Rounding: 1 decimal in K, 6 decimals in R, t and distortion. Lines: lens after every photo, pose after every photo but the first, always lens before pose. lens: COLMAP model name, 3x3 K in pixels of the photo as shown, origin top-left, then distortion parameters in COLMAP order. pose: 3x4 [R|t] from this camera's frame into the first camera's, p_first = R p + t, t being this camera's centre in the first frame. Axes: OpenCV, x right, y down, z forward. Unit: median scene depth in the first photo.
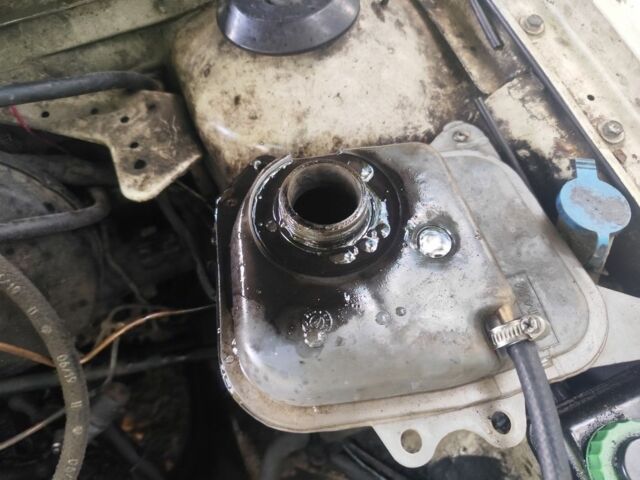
lens RADIAL K [[450.8, 0, 320.0], [0, 450.8, 240.0], [0, 0, 1]] dist [0.000548, -0.034747]
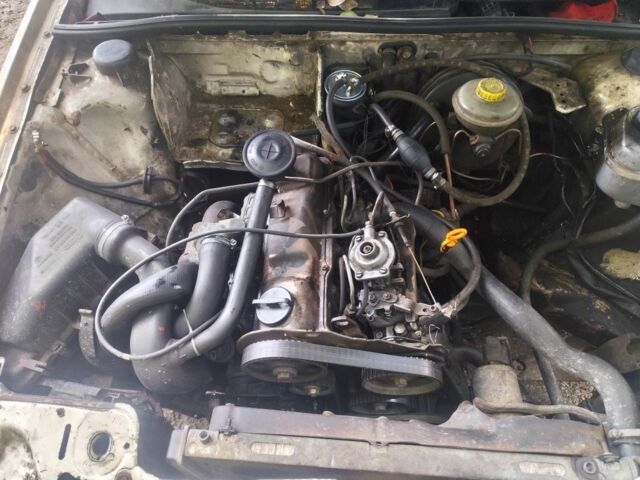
lens RADIAL K [[441.6, 0, 320.0], [0, 441.6, 240.0], [0, 0, 1]] dist [0.022551, -0.031412]
pose [[0.898057, 0.362651, -0.248952, -0.810350], [-0.381491, 0.923874, -0.030354, 1.336502], [0.218992, 0.122233, 0.968040, -1.932357]]
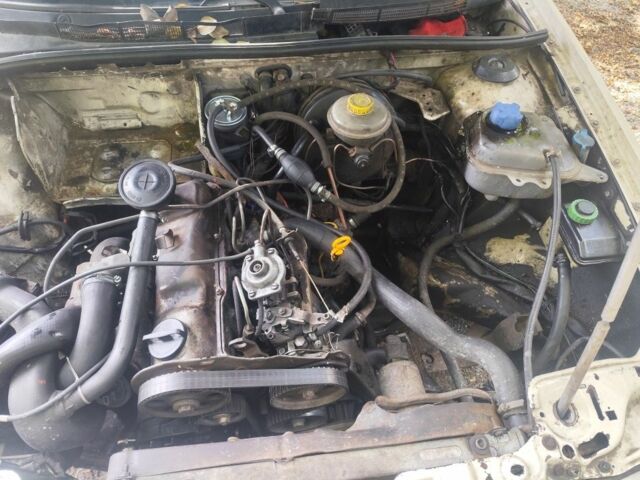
lens RADIAL K [[441.6, 0, 320.0], [0, 441.6, 240.0], [0, 0, 1]] dist [0.022551, -0.031412]
pose [[0.964155, 0.235879, -0.121520, -0.585918], [-0.250543, 0.960105, -0.124202, 1.284373], [0.087375, 0.150196, 0.984788, -1.924683]]
